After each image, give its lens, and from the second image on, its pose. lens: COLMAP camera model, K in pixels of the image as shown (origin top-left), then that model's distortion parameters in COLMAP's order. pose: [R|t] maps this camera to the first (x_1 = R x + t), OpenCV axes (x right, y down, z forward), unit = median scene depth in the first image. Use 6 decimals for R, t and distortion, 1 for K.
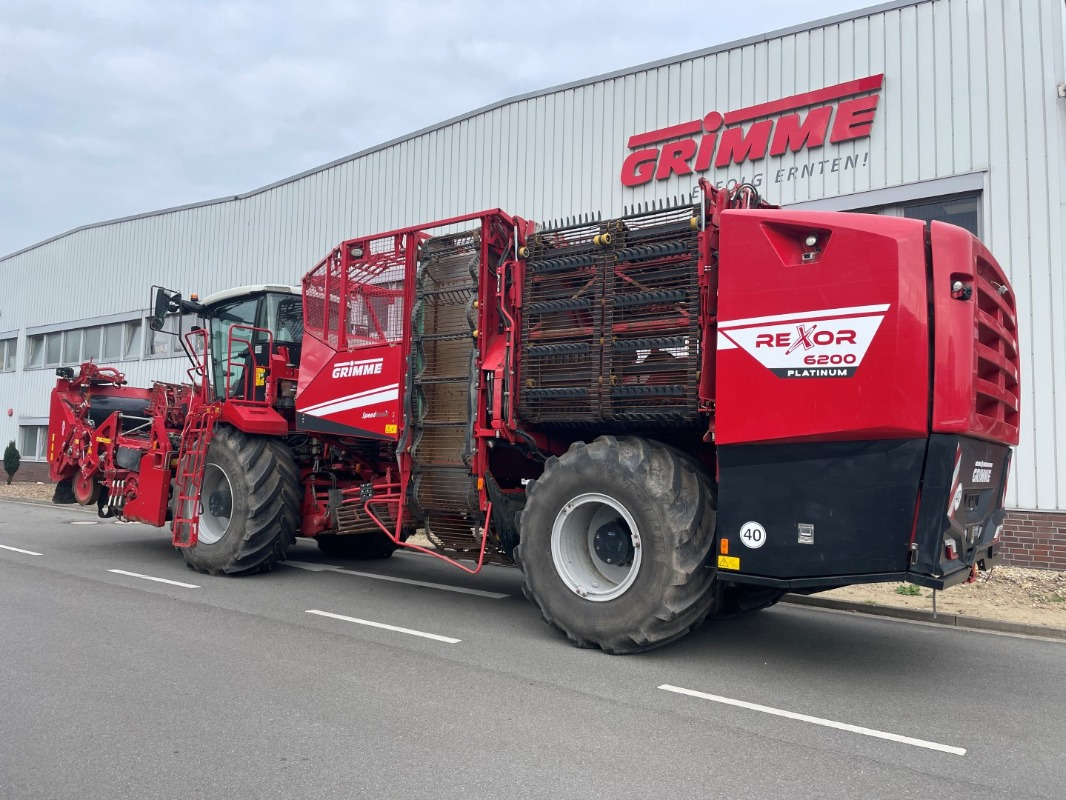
lens RADIAL K [[865.3, 0, 492.0], [0, 865.3, 402.8], [0, 0, 1]] dist [0.073712, -0.083776]
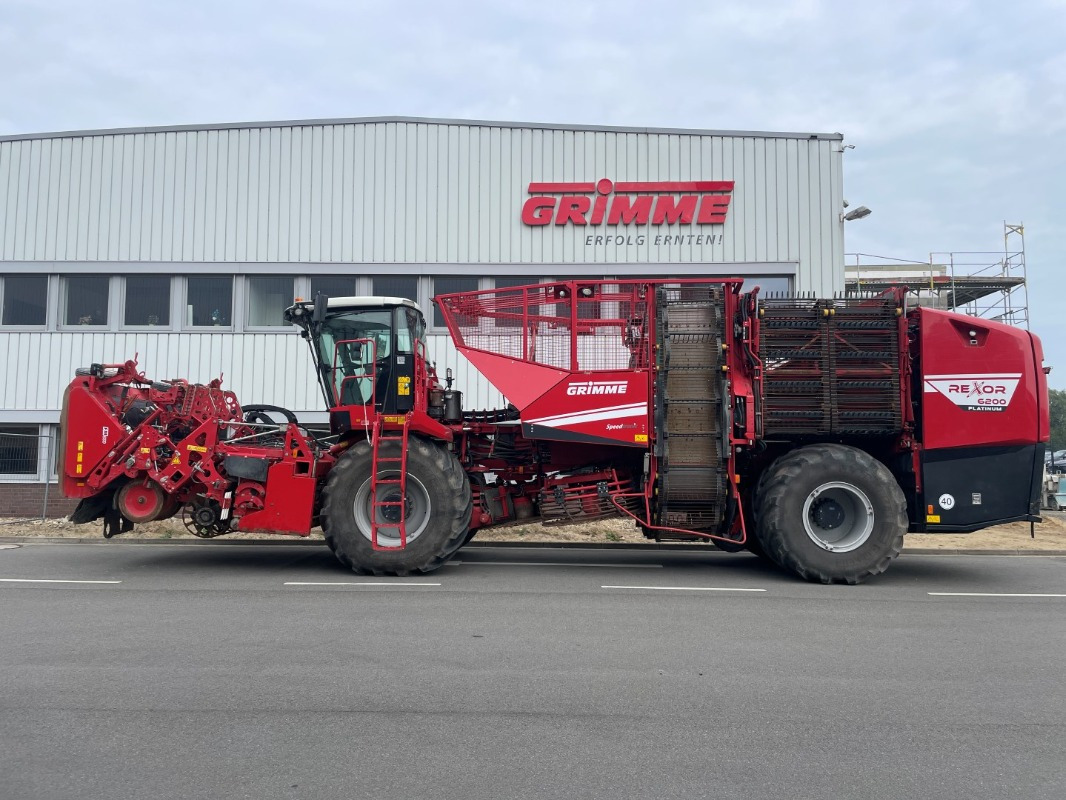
lens RADIAL K [[925.8, 0, 530.9], [0, 925.8, 397.1], [0, 0, 1]] dist [0.067718, -0.022289]
pose [[0.793948, 0.024531, 0.607491, -1.020120], [-0.022623, 0.999686, -0.010803, -0.010716], [-0.607565, -0.005166, 0.794253, 0.023406]]
